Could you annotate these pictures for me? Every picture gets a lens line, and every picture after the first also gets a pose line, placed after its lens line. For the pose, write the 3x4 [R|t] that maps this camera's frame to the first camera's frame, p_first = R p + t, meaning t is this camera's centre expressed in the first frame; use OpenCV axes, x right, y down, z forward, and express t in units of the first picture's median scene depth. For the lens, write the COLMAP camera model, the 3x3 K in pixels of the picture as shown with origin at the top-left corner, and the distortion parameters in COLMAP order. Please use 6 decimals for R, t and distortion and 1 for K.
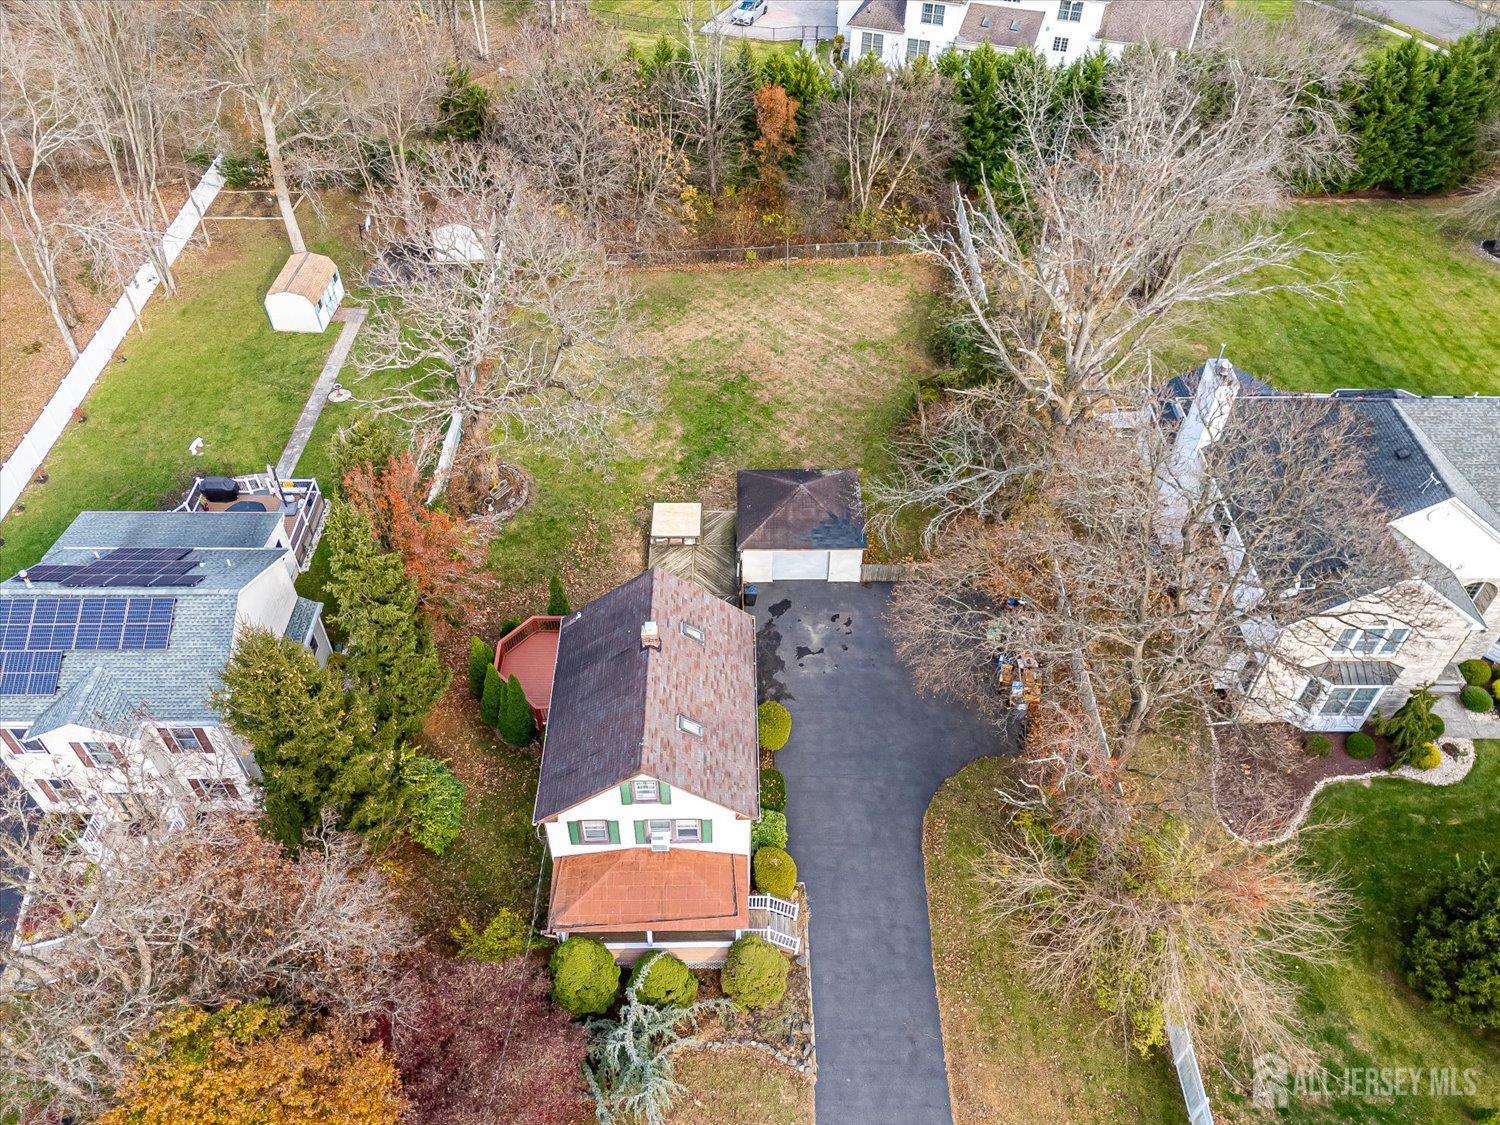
lens RADIAL K [[1101.2, 0, 749.3], [0, 1101.2, 569.9], [0, 0, 1]] dist [0.076768, -0.092500]
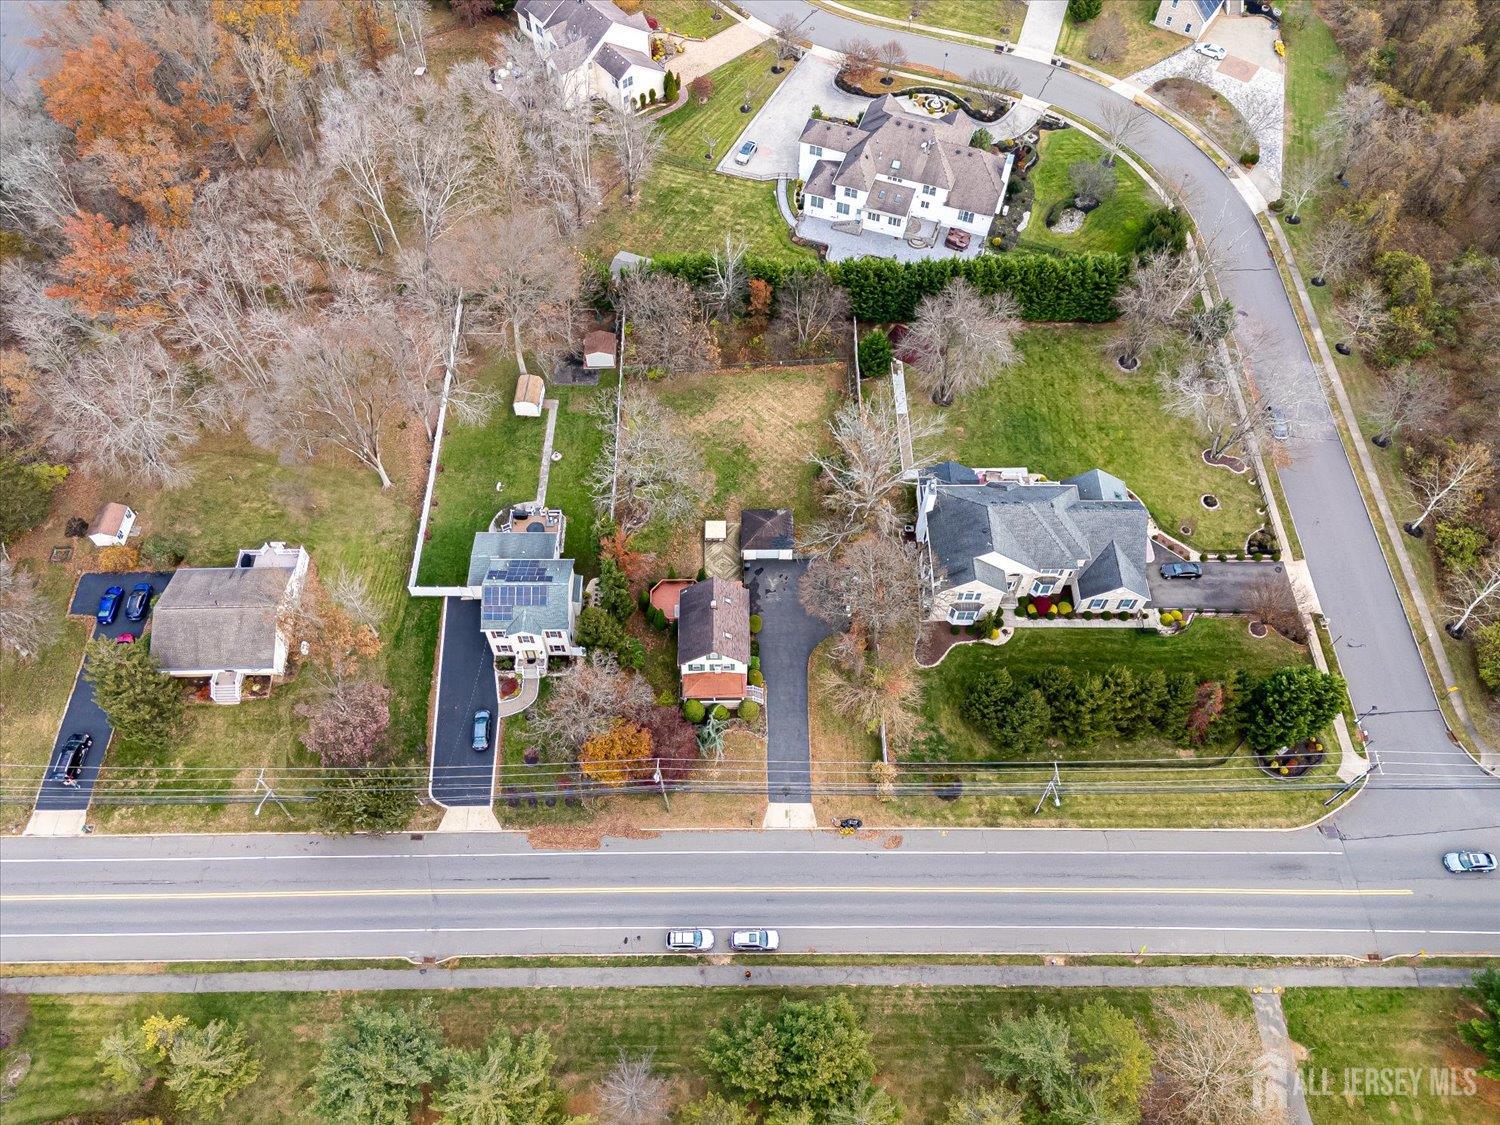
lens RADIAL K [[1101.2, 0, 749.3], [0, 1101.2, 569.9], [0, 0, 1]] dist [0.076768, -0.092500]
pose [[0.999992, 0.000228, 0.004064, -0.003785], [-0.001114, 0.975638, 0.219383, -0.510680], [-0.003915, -0.219385, 0.975630, -1.408933]]
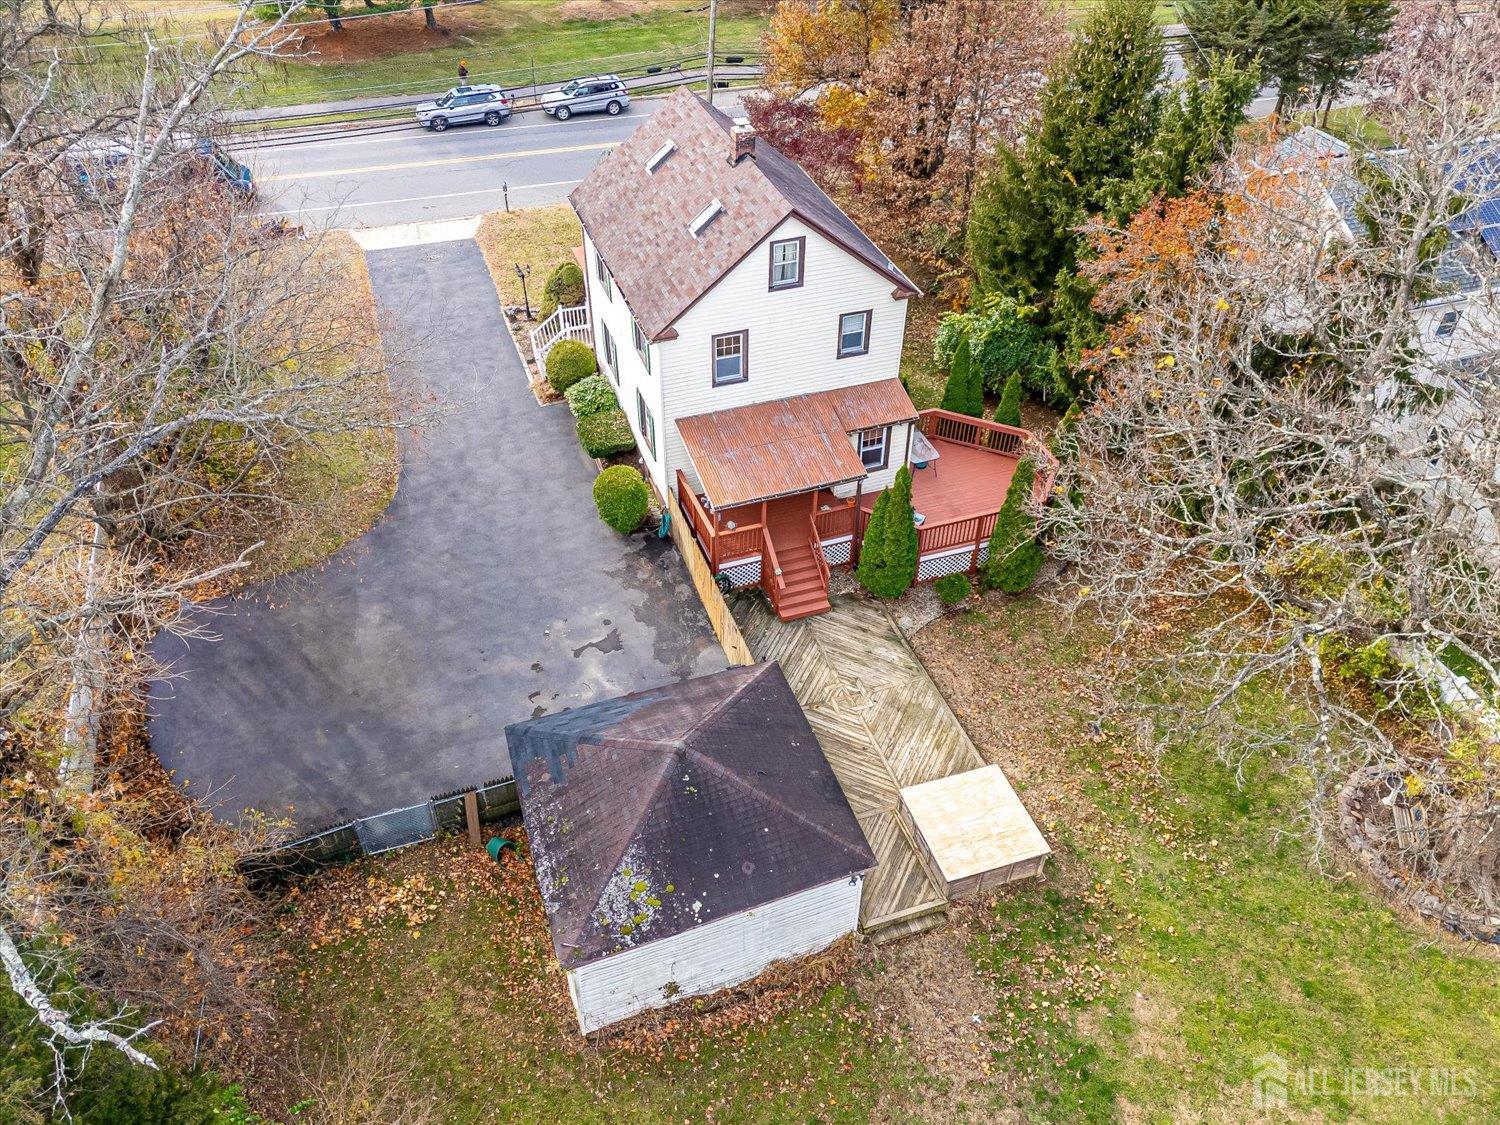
lens RADIAL K [[1101.2, 0, 749.3], [0, 1101.2, 569.9], [0, 0, 1]] dist [0.076768, -0.092500]
pose [[-0.948562, 0.201371, -0.244295, 0.107771], [-0.234759, 0.070329, 0.969506, -0.477524], [0.212412, 0.976987, -0.019438, 0.954234]]
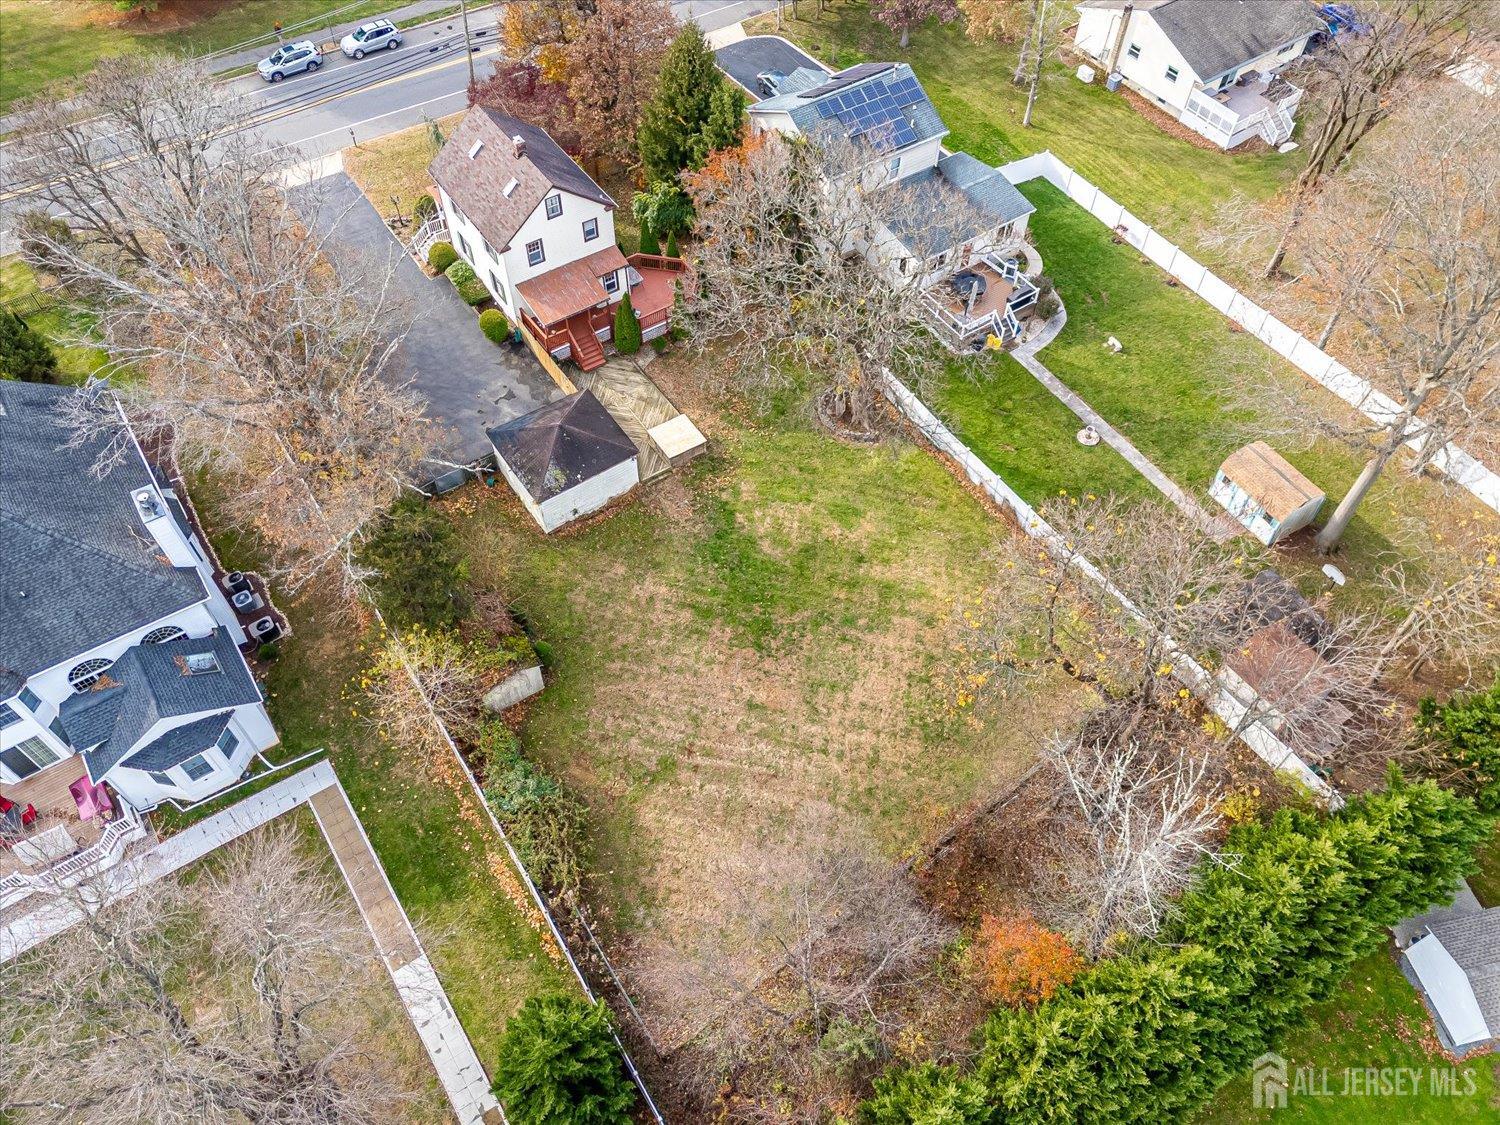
lens RADIAL K [[1101.2, 0, 749.3], [0, 1101.2, 569.9], [0, 0, 1]] dist [0.076768, -0.092500]
pose [[-0.834201, 0.437745, -0.335392, 0.318954], [-0.406839, -0.077950, 0.910168, -1.154068], [0.372277, 0.895714, 0.243118, 0.938211]]
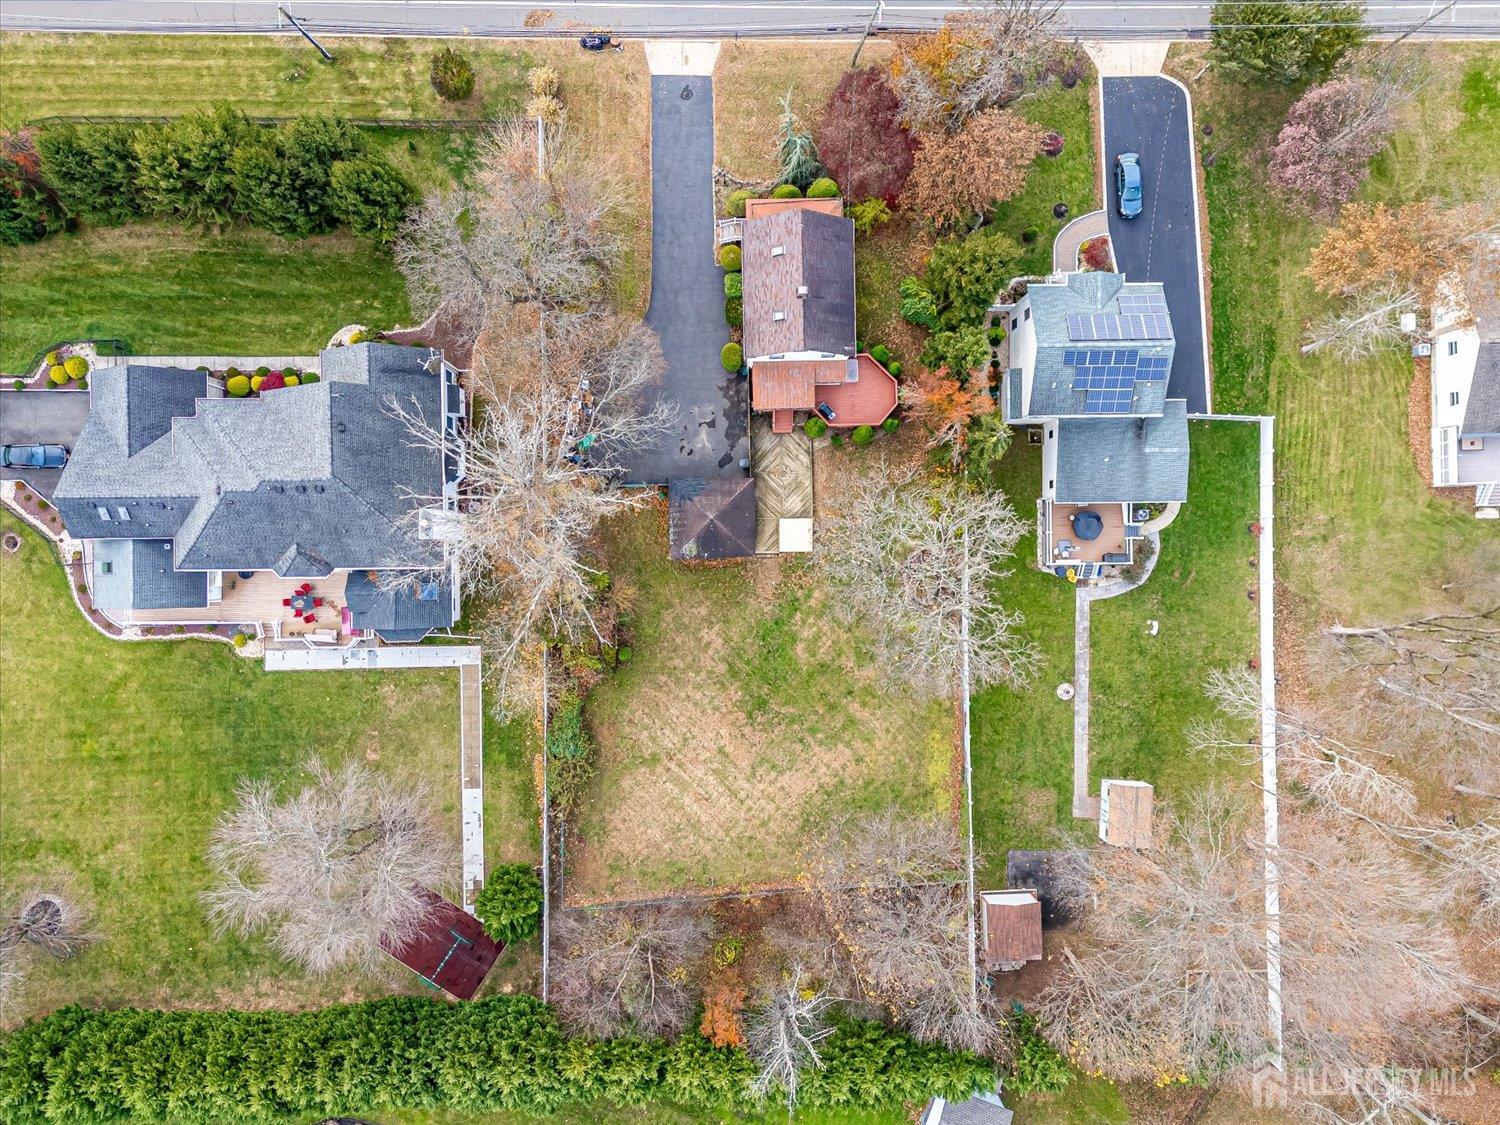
lens RADIAL K [[1101.2, 0, 749.3], [0, 1101.2, 569.9], [0, 0, 1]] dist [0.076768, -0.092500]
pose [[-0.999481, 0.005456, -0.031754, 0.044273], [-0.026055, -0.716607, 0.696991, -1.161205], [-0.018952, 0.697456, 0.716377, -0.007192]]
